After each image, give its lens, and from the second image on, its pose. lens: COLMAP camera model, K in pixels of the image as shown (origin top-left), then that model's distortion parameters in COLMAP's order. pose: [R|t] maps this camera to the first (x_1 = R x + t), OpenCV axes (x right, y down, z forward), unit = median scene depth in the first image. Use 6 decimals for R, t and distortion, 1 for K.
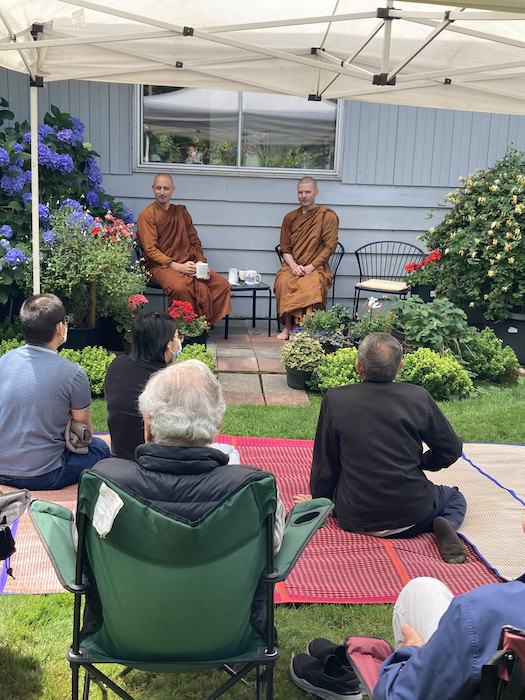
lens RADIAL K [[881.8, 0, 262.9], [0, 881.8, 351.3], [0, 0, 1]] dist [0.018589, 0.000000]
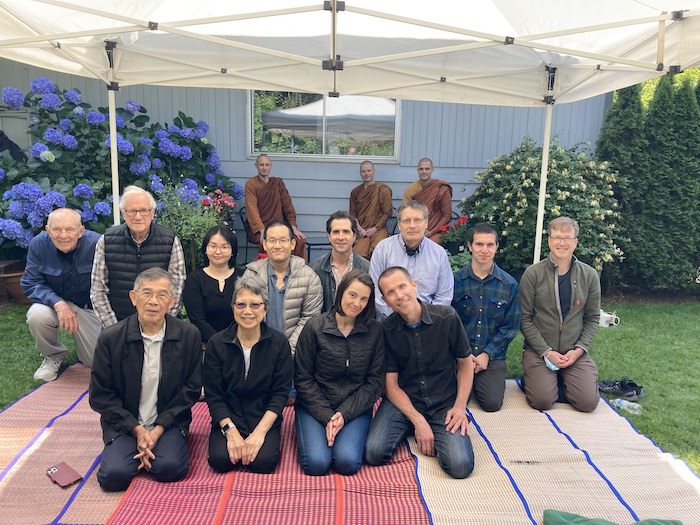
lens RADIAL K [[570.1, 0, 348.7], [0, 570.1, 260.1], [0, 0, 1]] dist [0.010372, 0.004167]
pose [[0.994688, 0.005572, -0.102781, 0.116039], [-0.009072, 0.999394, -0.033615, -0.018177], [0.102531, 0.034369, 0.994136, 0.145371]]
